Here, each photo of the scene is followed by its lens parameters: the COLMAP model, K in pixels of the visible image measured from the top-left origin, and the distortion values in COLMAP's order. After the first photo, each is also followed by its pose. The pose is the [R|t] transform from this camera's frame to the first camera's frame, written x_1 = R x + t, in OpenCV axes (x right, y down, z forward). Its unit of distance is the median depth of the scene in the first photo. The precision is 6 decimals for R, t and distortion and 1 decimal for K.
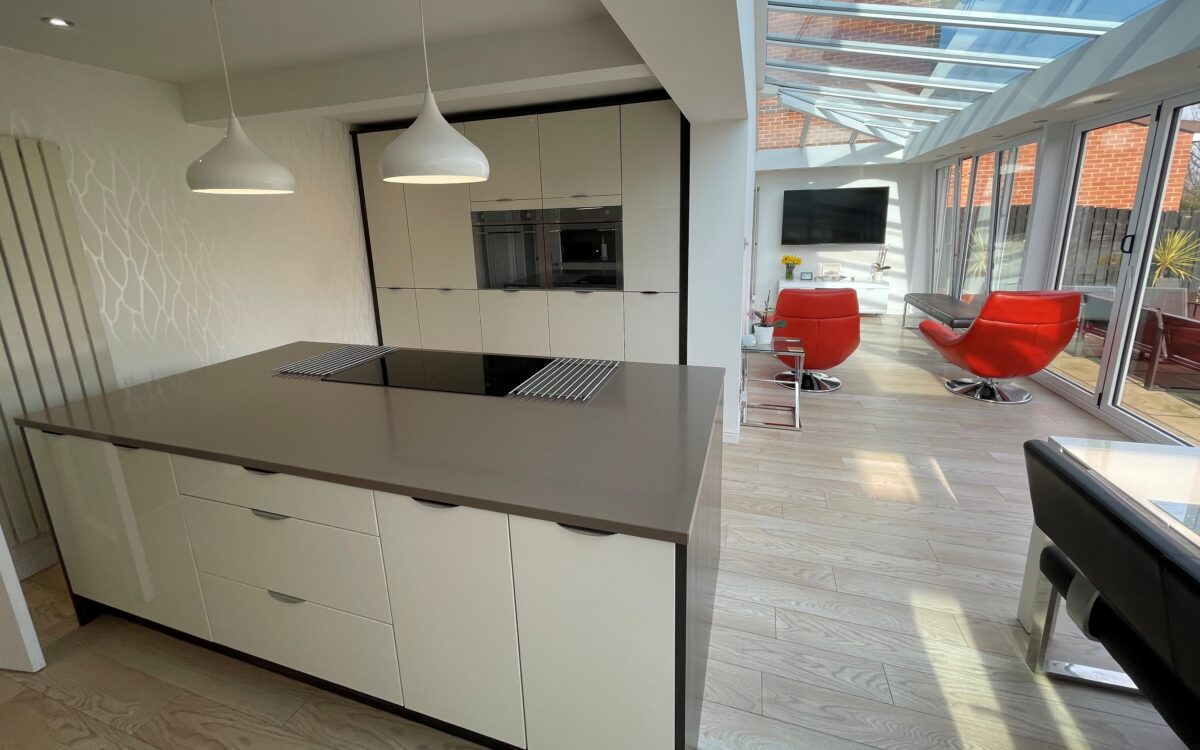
lens RADIAL K [[479.3, 0, 597.4], [0, 479.3, 322.7], [0, 0, 1]] dist [-0.000031, -0.000179]
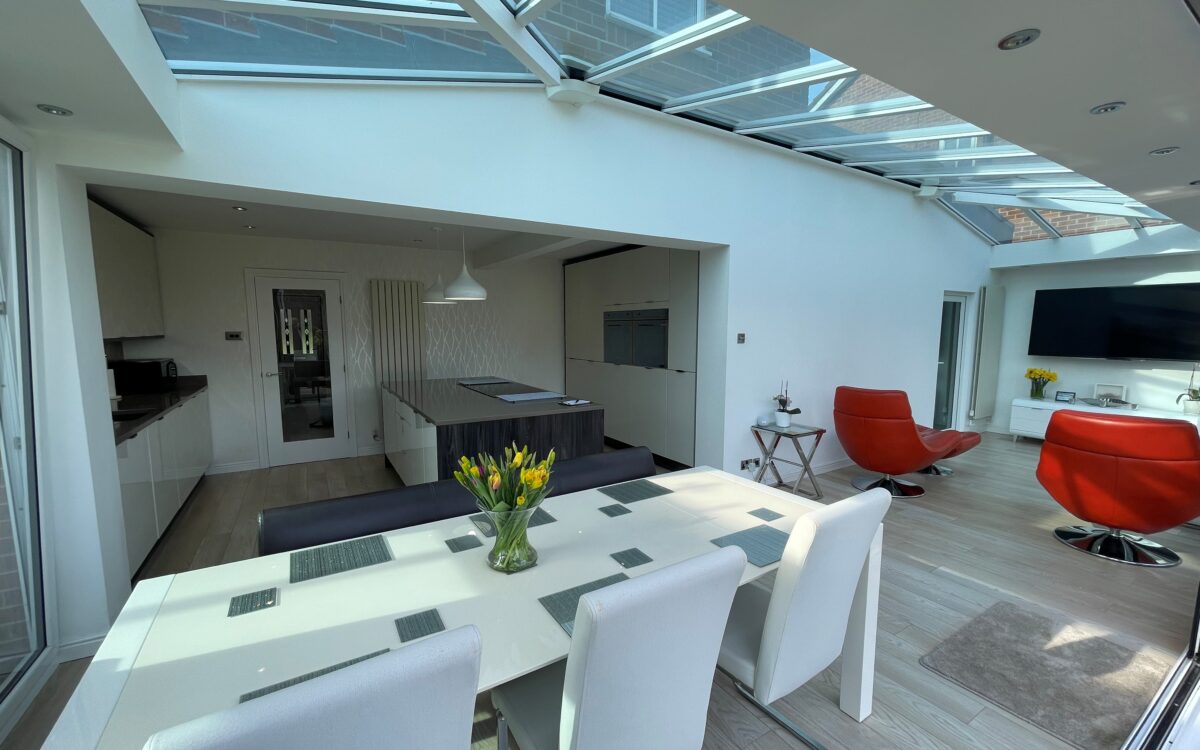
lens RADIAL K [[485.9, 0, 600.0], [0, 485.9, 375.0], [0, 0, 1]] dist [-0.000717, 0.005599]
pose [[0.761936, 0.093309, -0.640895, 0.735980], [-0.154775, 0.987128, -0.040288, 0.034250], [0.628887, 0.129892, 0.766570, -0.176564]]
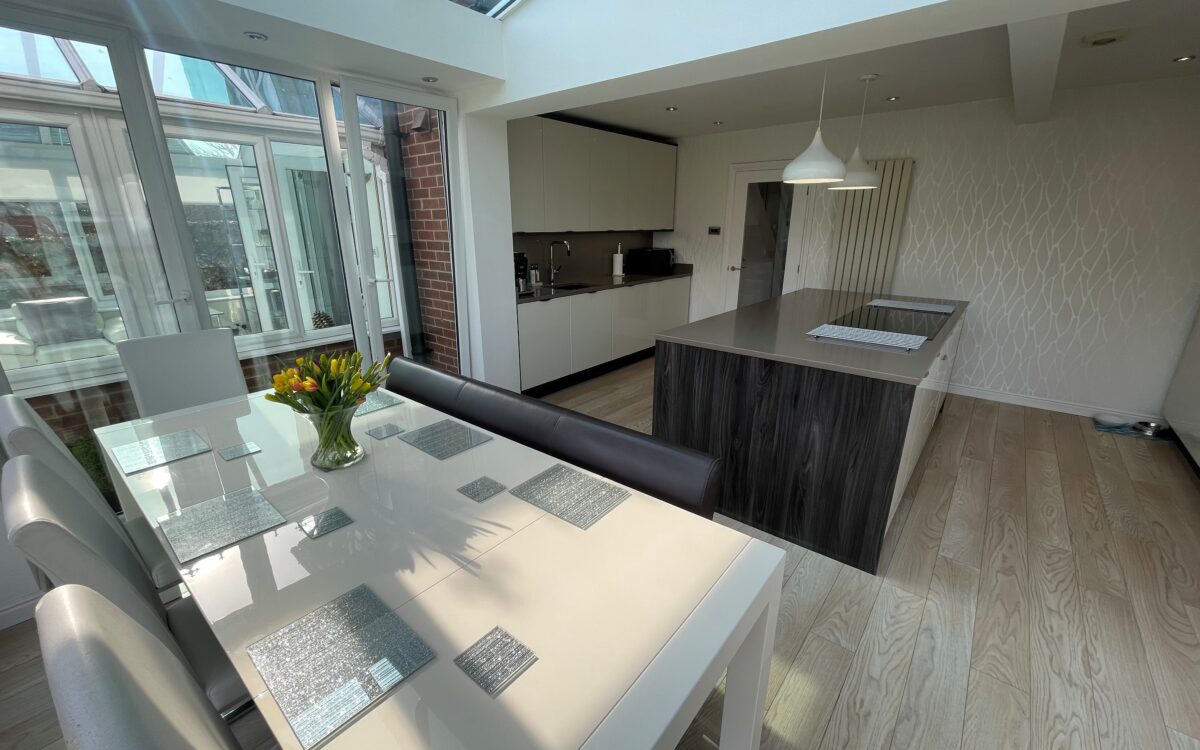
lens RADIAL K [[481.3, 0, 603.2], [0, 481.3, 381.7], [0, 0, 1]] dist [0.007413, 0.000163]
pose [[-0.362272, 0.322461, -0.874516, 0.697609], [-0.179551, 0.896532, 0.404959, -0.088209], [0.914615, 0.303726, -0.266891, 0.399200]]
